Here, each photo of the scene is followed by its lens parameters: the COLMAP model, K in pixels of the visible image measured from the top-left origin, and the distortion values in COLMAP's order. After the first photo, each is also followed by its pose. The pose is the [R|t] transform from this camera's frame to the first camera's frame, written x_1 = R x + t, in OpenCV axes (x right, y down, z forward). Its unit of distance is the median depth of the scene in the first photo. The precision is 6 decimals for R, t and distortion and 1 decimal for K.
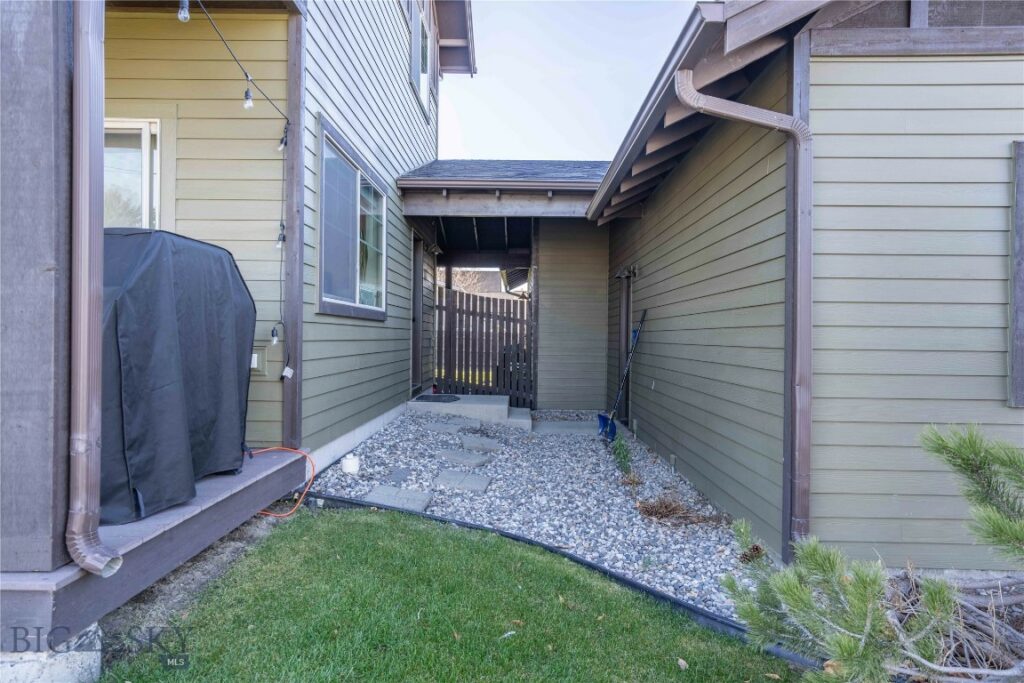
lens RADIAL K [[650.5, 0, 513.0], [0, 650.5, 342.1], [0, 0, 1]] dist [0.000154, 0.001956]
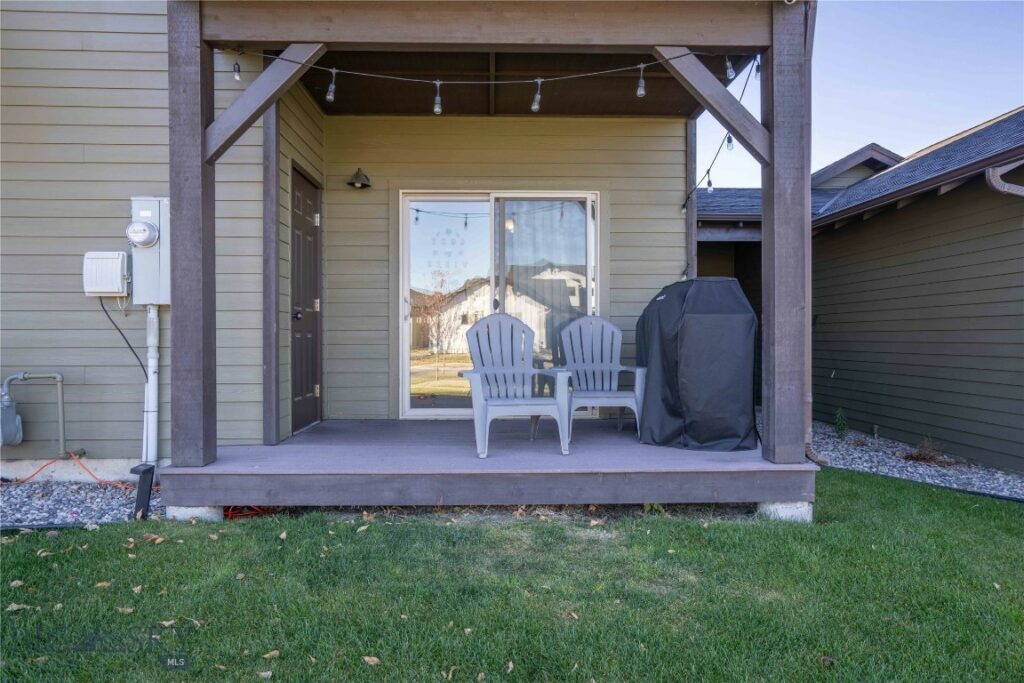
lens RADIAL K [[650.5, 0, 510.5], [0, 650.5, 339.2], [0, 0, 1]] dist [0.000154, 0.001956]
pose [[0.998982, -0.007582, 0.044464, -1.681196], [0.007618, 0.999971, -0.000641, -0.025347], [-0.044458, 0.000979, 0.999011, -0.919410]]
